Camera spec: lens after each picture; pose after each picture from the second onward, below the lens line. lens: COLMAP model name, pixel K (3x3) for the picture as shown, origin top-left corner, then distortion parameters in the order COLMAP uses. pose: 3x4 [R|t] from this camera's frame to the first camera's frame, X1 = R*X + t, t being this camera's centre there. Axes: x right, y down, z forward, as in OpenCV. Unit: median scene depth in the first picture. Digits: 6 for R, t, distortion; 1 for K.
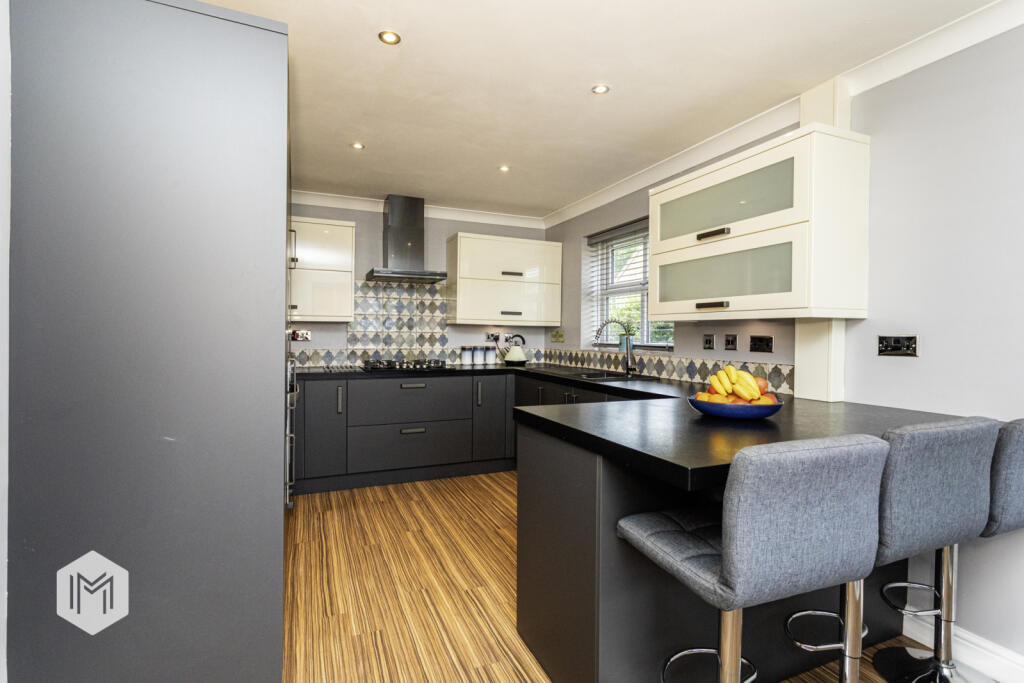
lens RADIAL K [[479.8, 0, 508.8], [0, 479.8, 339.3], [0, 0, 1]] dist [-0.001985, -0.000234]
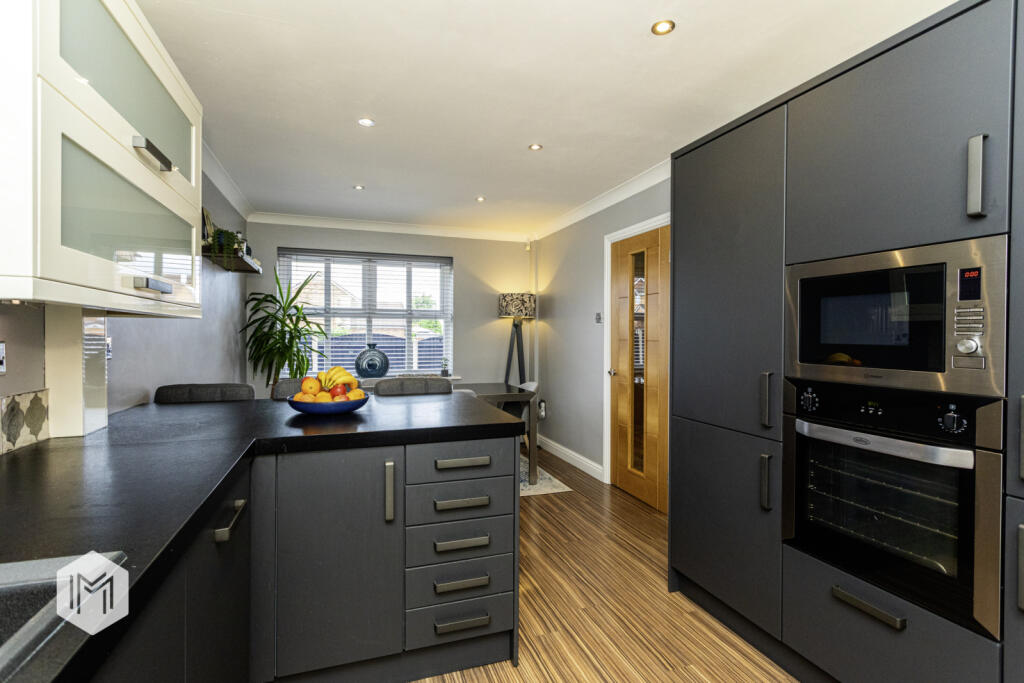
lens RADIAL K [[479.8, 0, 511.8], [0, 479.8, 338.5], [0, 0, 1]] dist [-0.001985, -0.000234]
pose [[-0.998030, -0.014887, 0.060951, -0.008349], [-0.013625, 0.999685, 0.021070, -0.016861], [-0.061245, 0.020198, -0.997918, 0.896359]]
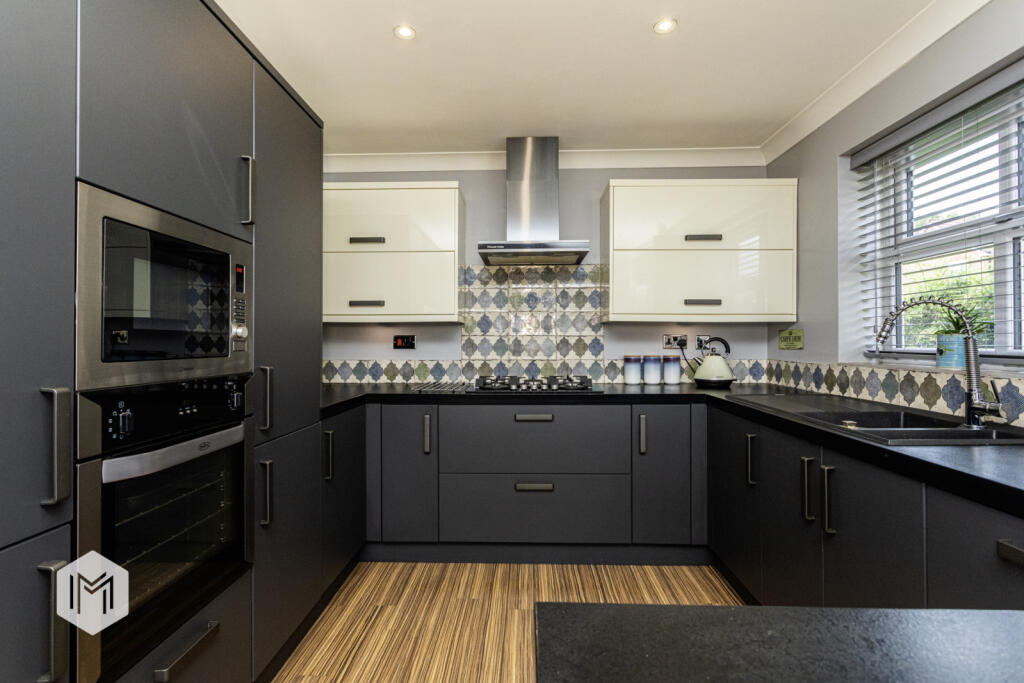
lens RADIAL K [[479.8, 0, 515.8], [0, 479.8, 341.6], [0, 0, 1]] dist [-0.001985, -0.000234]
pose [[0.905107, -0.012431, -0.425002, 0.050978], [0.006674, 0.999865, -0.015032, 0.003665], [0.425131, 0.010769, 0.905068, 0.360329]]
